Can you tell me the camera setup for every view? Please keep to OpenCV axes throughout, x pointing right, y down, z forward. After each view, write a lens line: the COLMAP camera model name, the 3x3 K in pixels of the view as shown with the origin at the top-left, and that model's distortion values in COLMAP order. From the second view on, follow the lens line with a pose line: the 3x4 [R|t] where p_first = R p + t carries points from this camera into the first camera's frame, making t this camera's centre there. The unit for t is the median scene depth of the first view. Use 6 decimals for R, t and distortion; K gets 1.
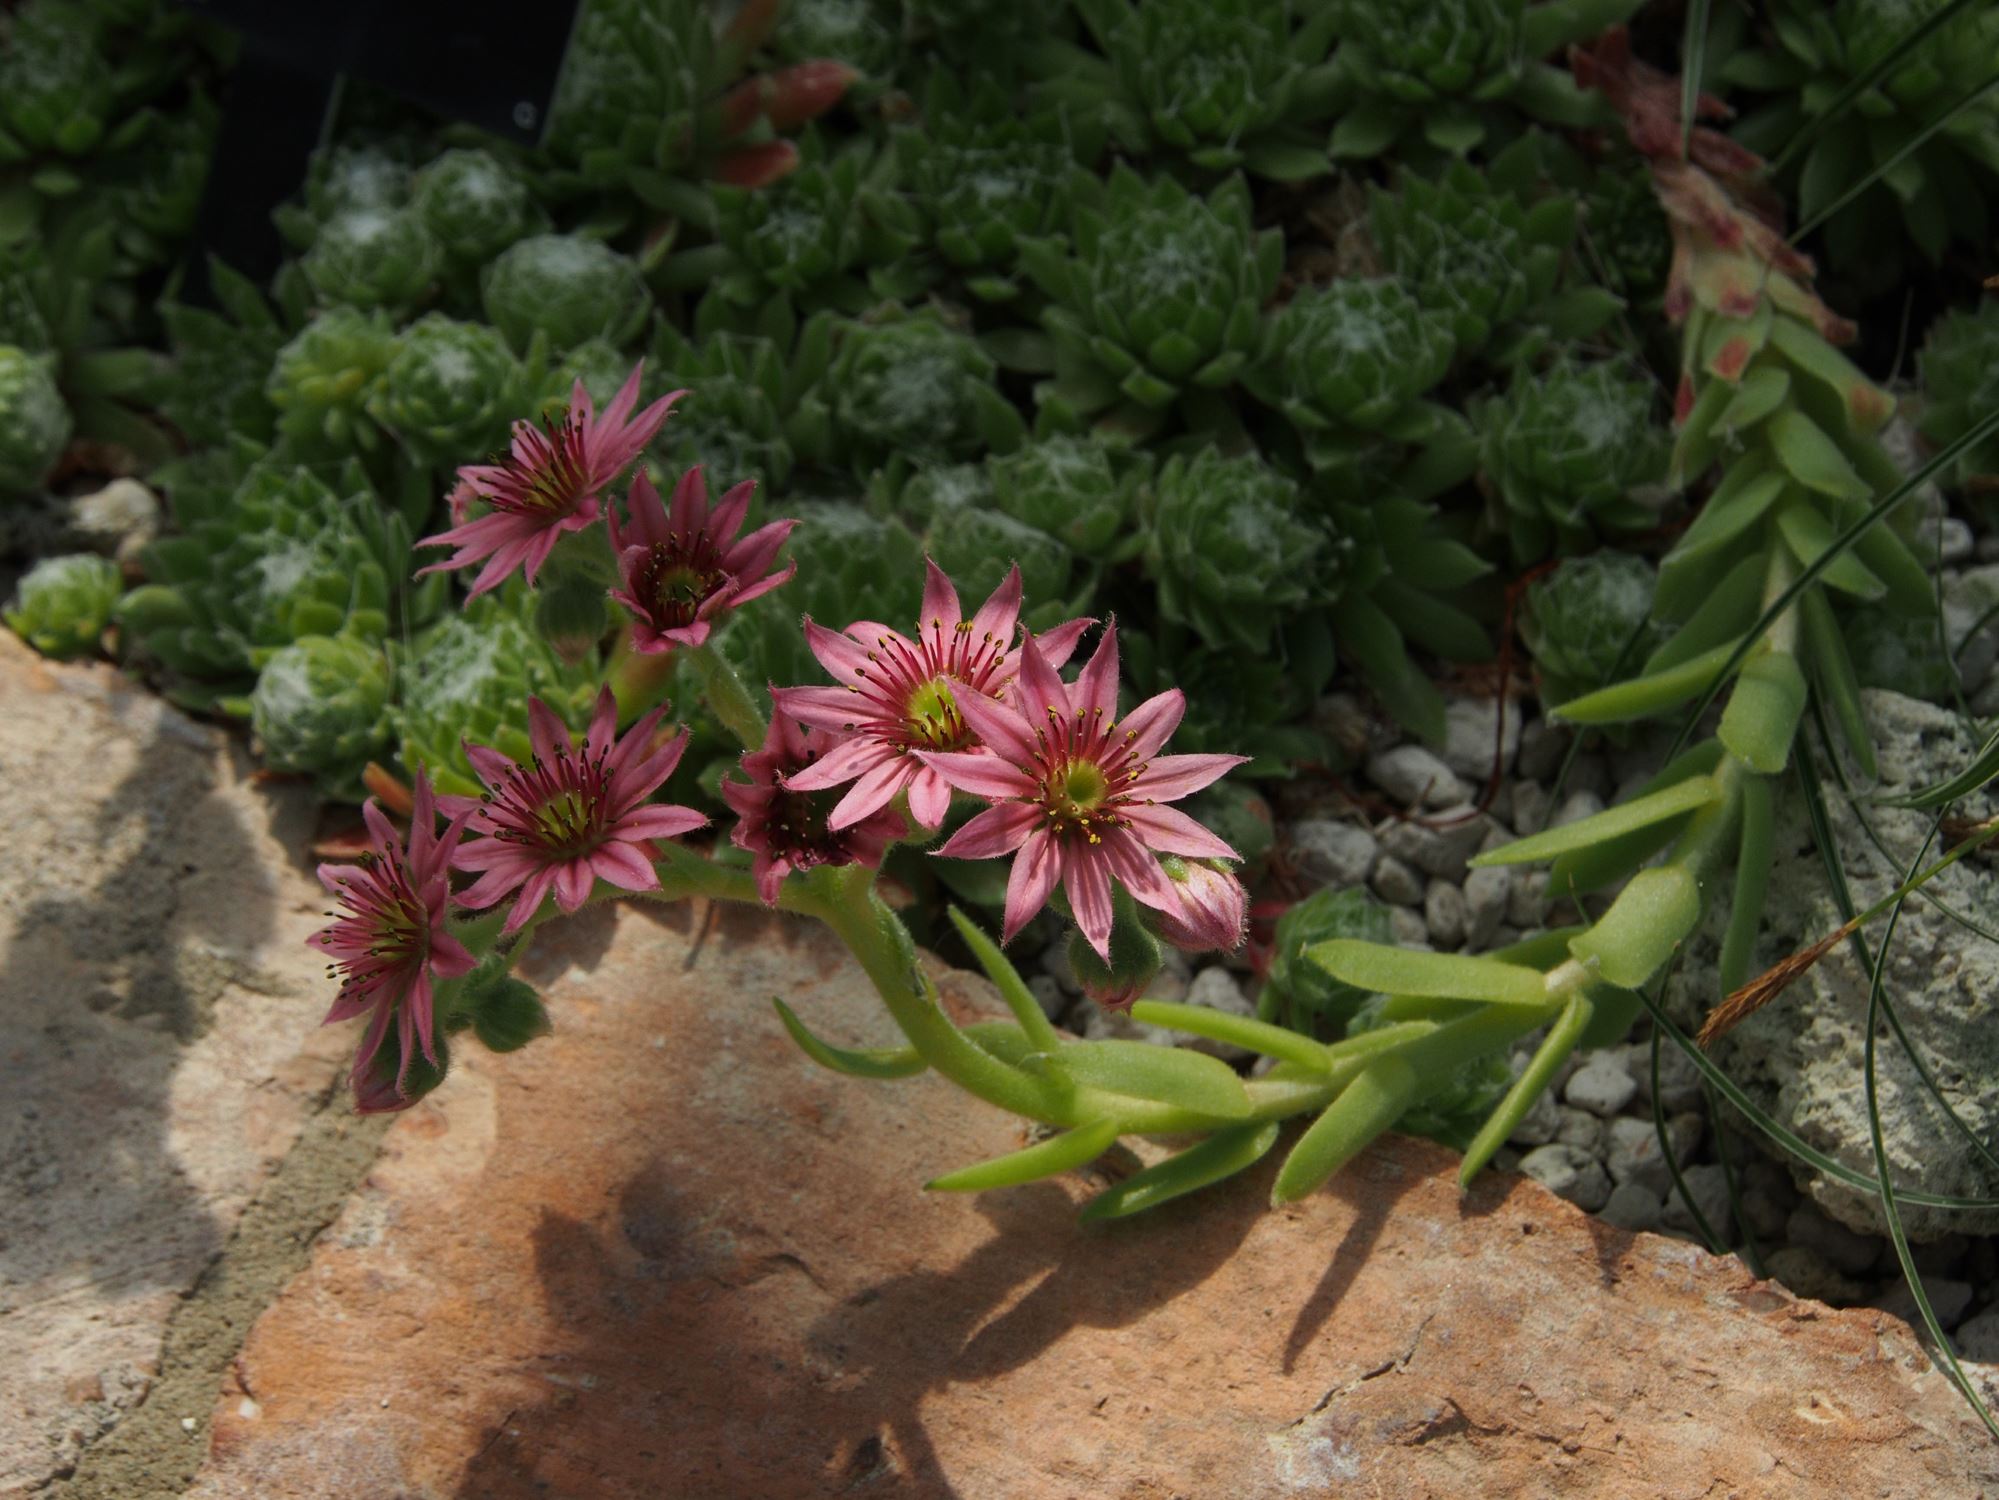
lens RADIAL K [[5546.1, 0, 1000.8], [0, 5546.1, 750.7], [0, 0, 1]] dist [0.206934, 0.000000]
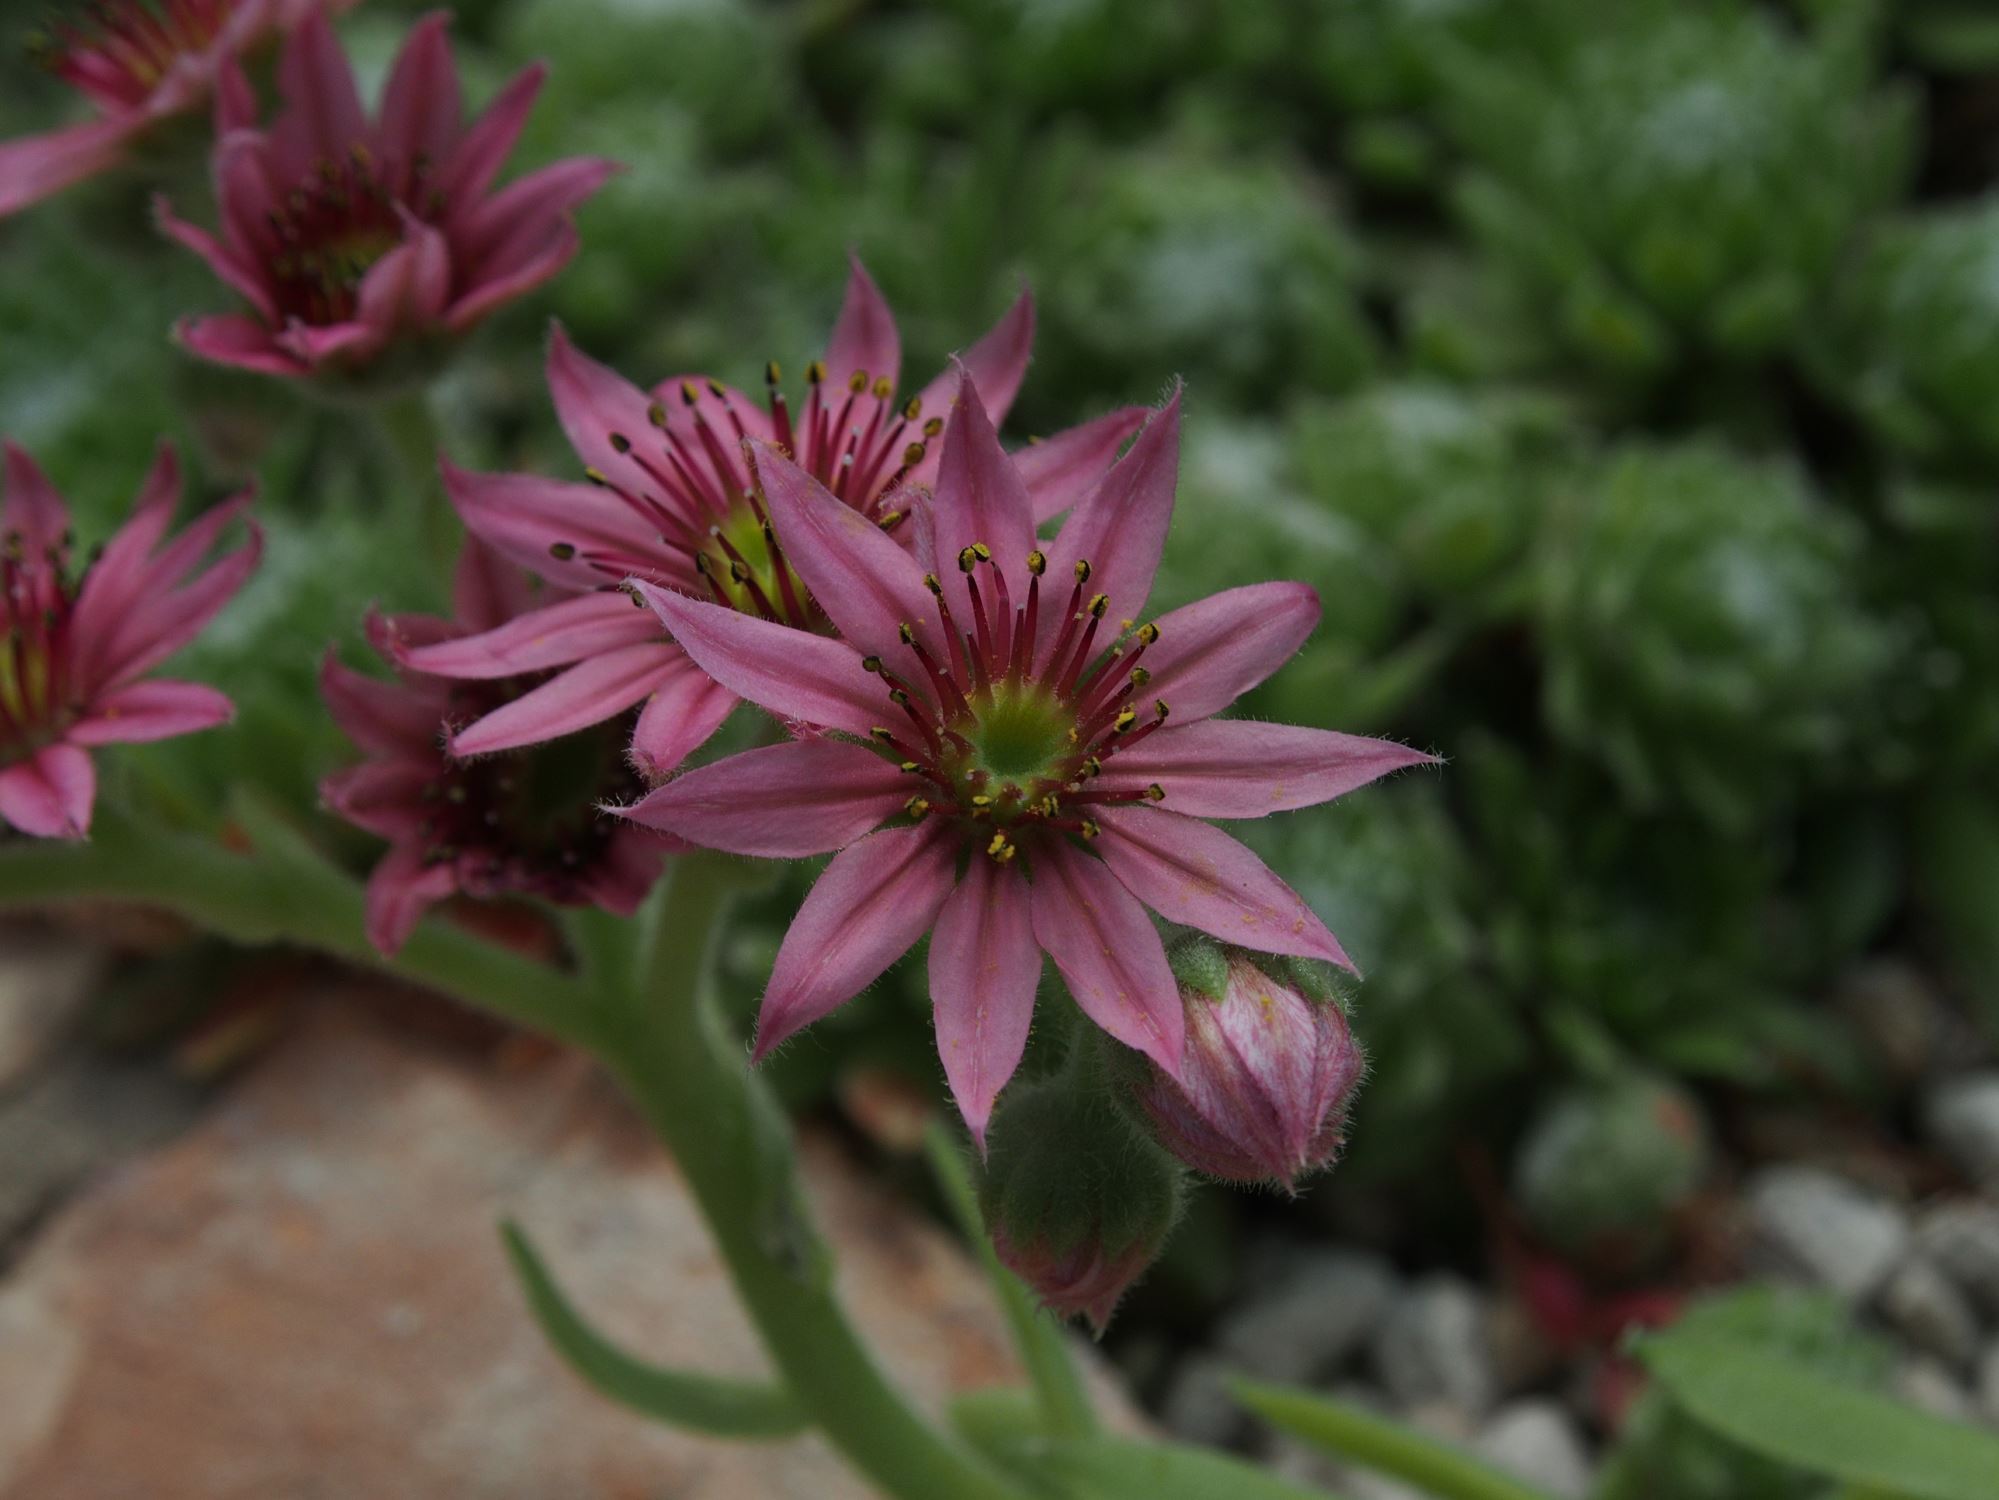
lens RADIAL K [[5546.1, 0, 999.6], [0, 5546.1, 746.3], [0, 0, 1]] dist [0.206934, 0.000000]
pose [[0.970658, 0.158981, -0.180409, 0.074007], [-0.179401, 0.978361, -0.103077, 0.041901], [0.160118, 0.132418, 0.978176, 0.475487]]
